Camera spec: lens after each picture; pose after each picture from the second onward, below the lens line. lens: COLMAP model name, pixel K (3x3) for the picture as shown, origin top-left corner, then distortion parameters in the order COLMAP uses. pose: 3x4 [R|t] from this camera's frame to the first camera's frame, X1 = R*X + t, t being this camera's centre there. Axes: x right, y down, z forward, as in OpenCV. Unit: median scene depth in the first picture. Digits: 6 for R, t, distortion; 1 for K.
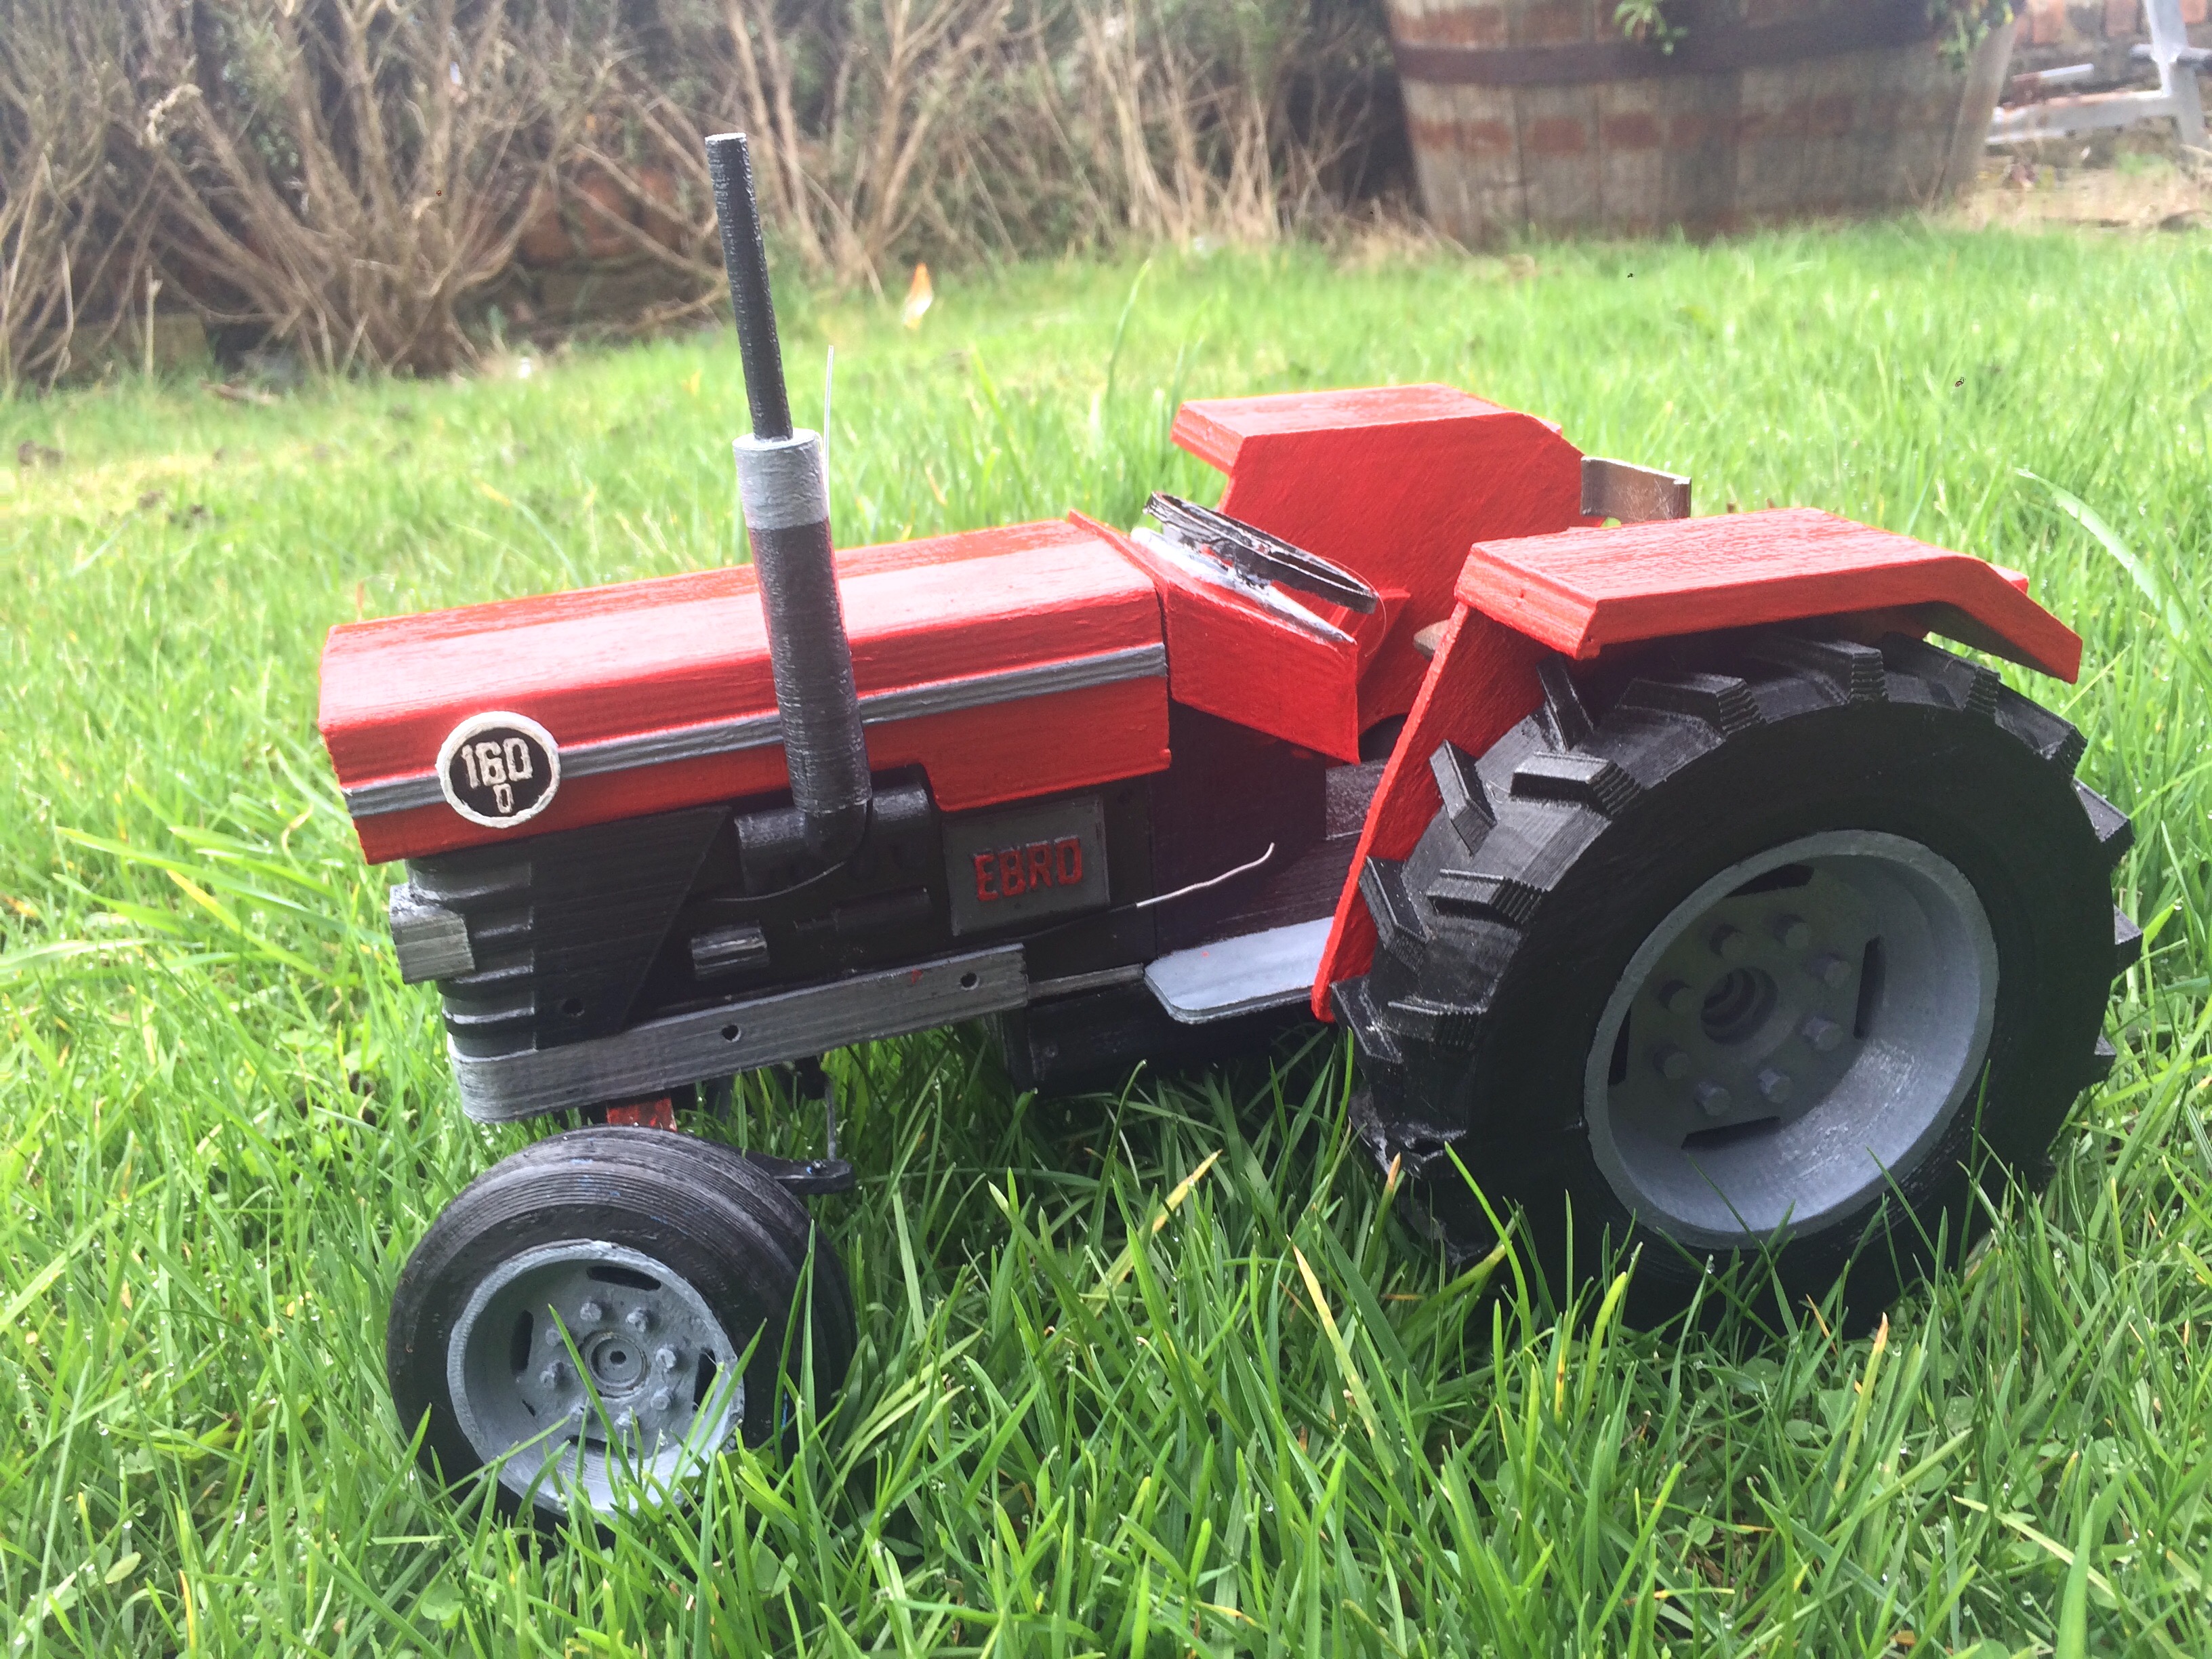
lens RADIAL K [[1825.1, 0, 1106.0], [0, 1825.1, 829.5], [0, 0, 1]] dist [0.028318, -0.087800]
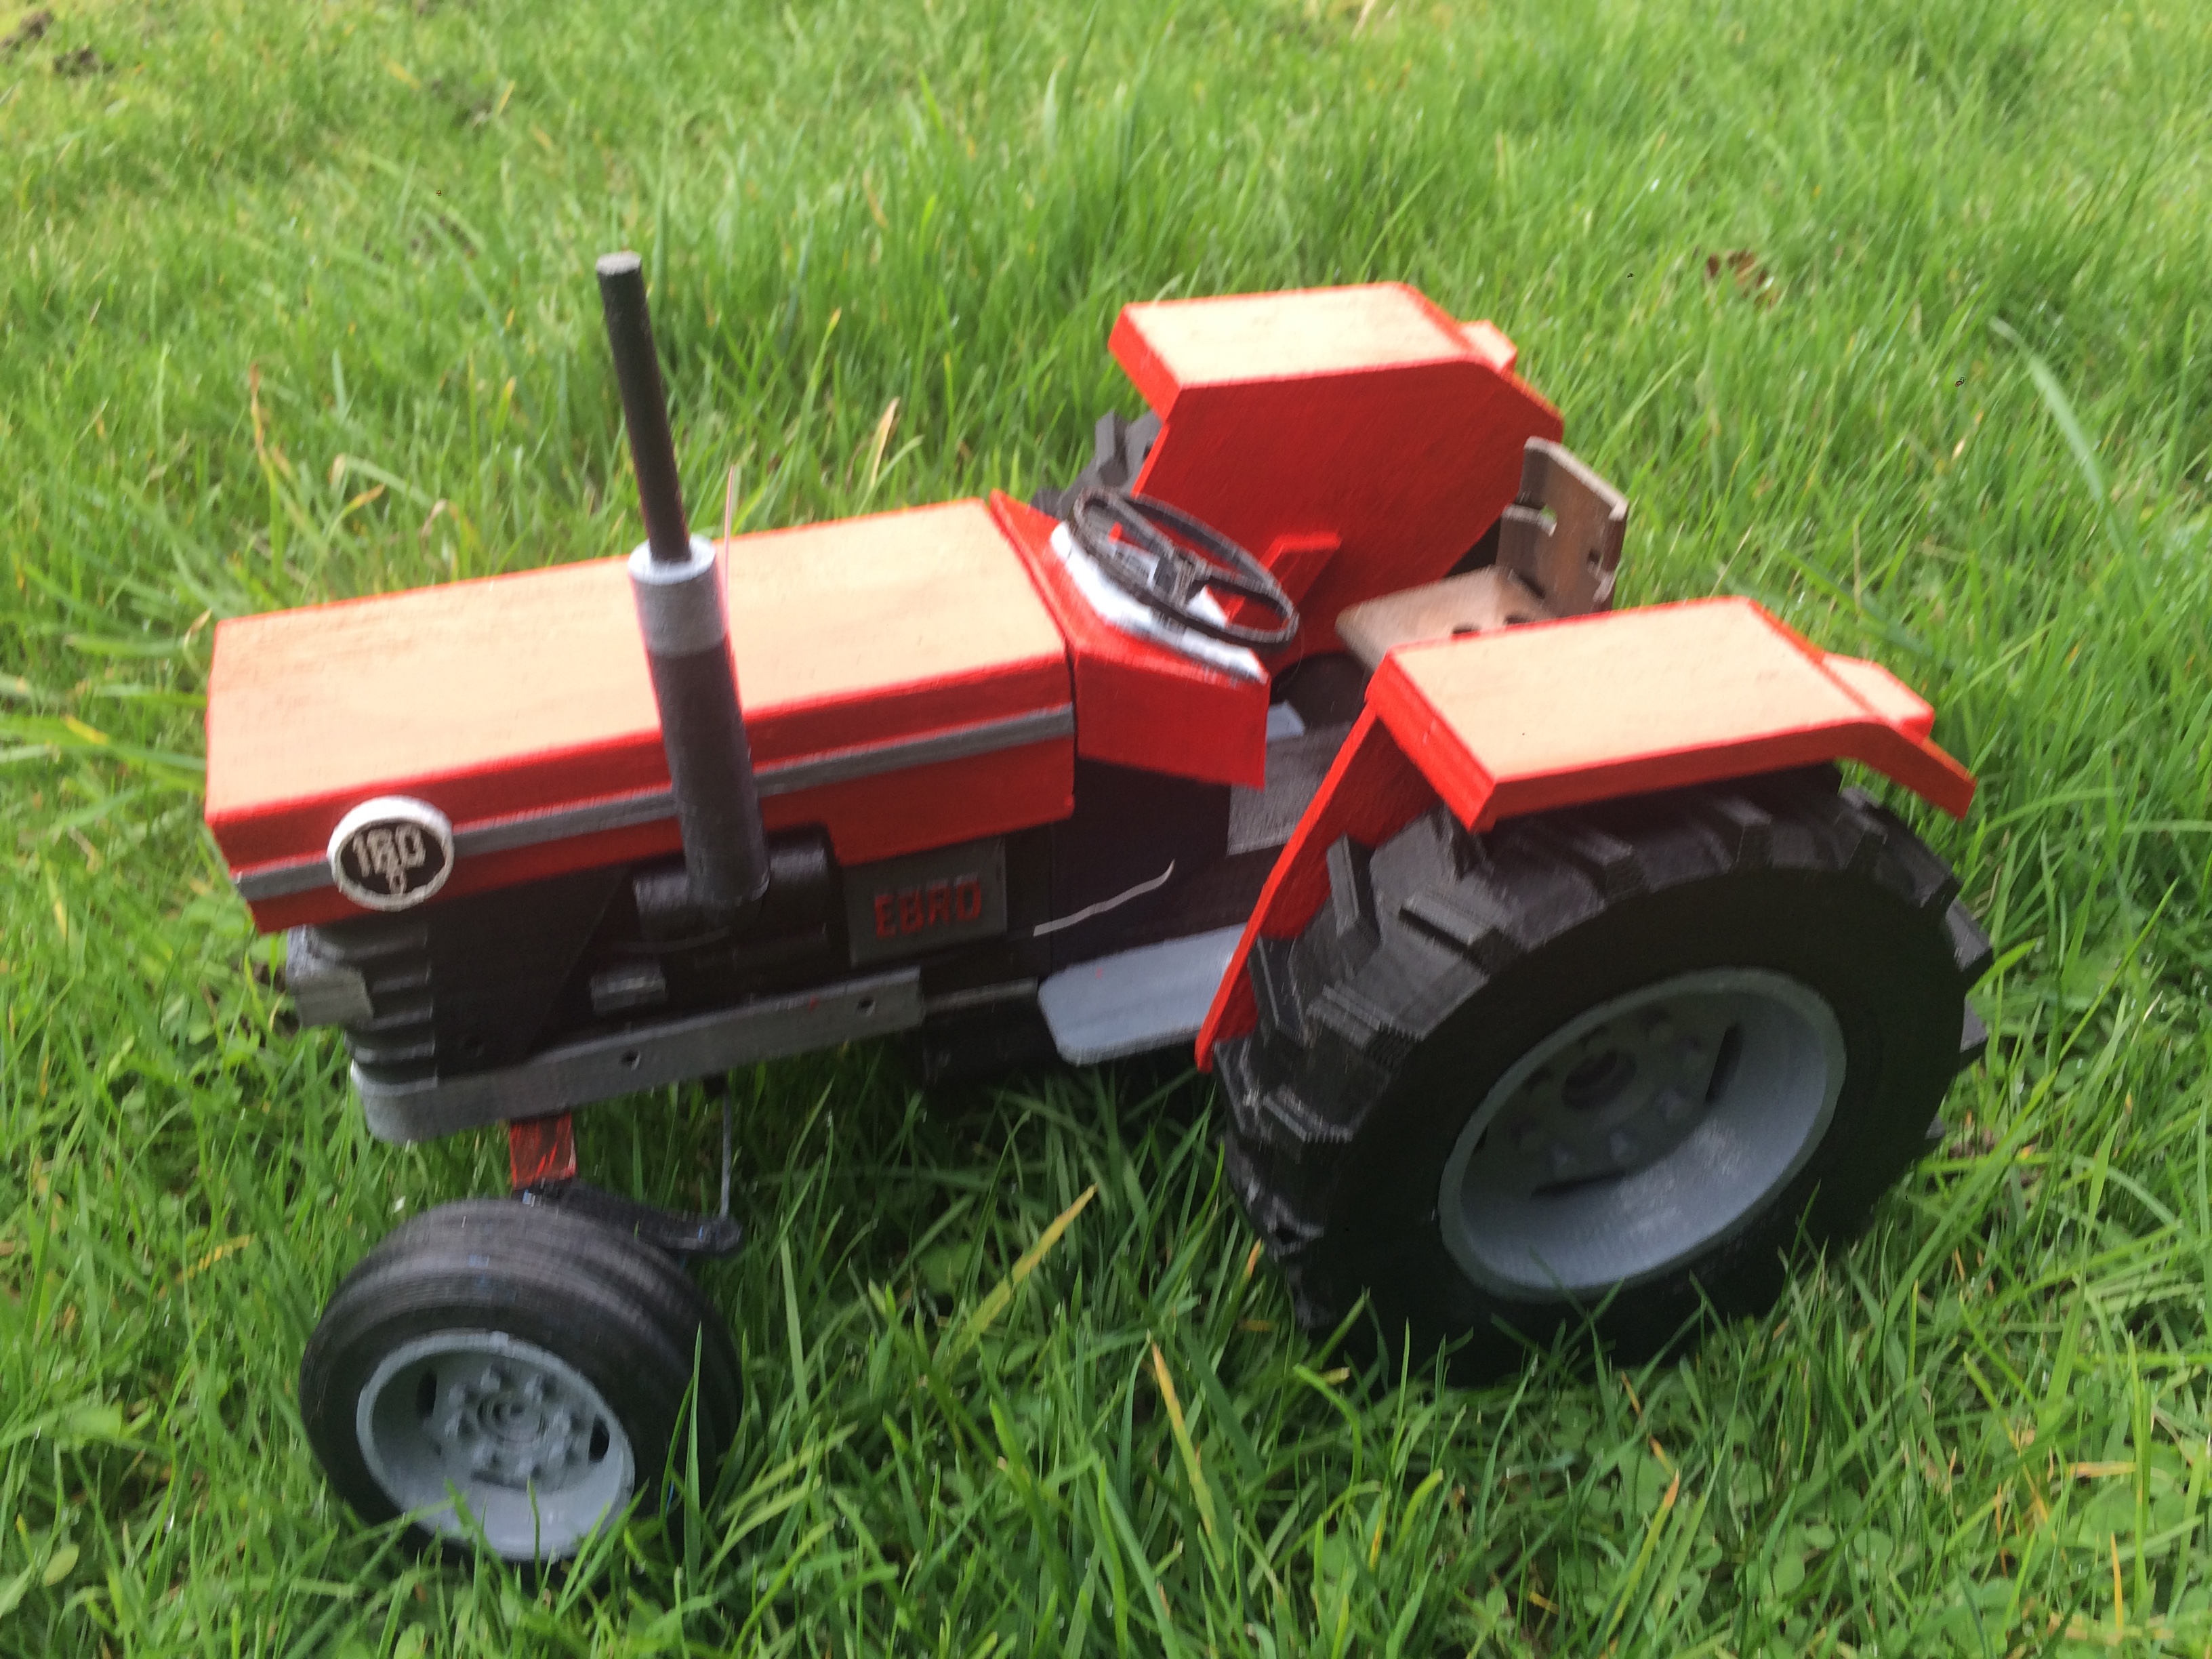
lens RADIAL K [[1825.1, 0, 1106.0], [0, 1825.1, 829.5], [0, 0, 1]] dist [0.028318, -0.087800]
pose [[0.997559, 0.055541, 0.042317, 0.012626], [-0.063813, 0.971185, 0.229624, -0.294070], [-0.028345, -0.231764, 0.972359, 0.023972]]
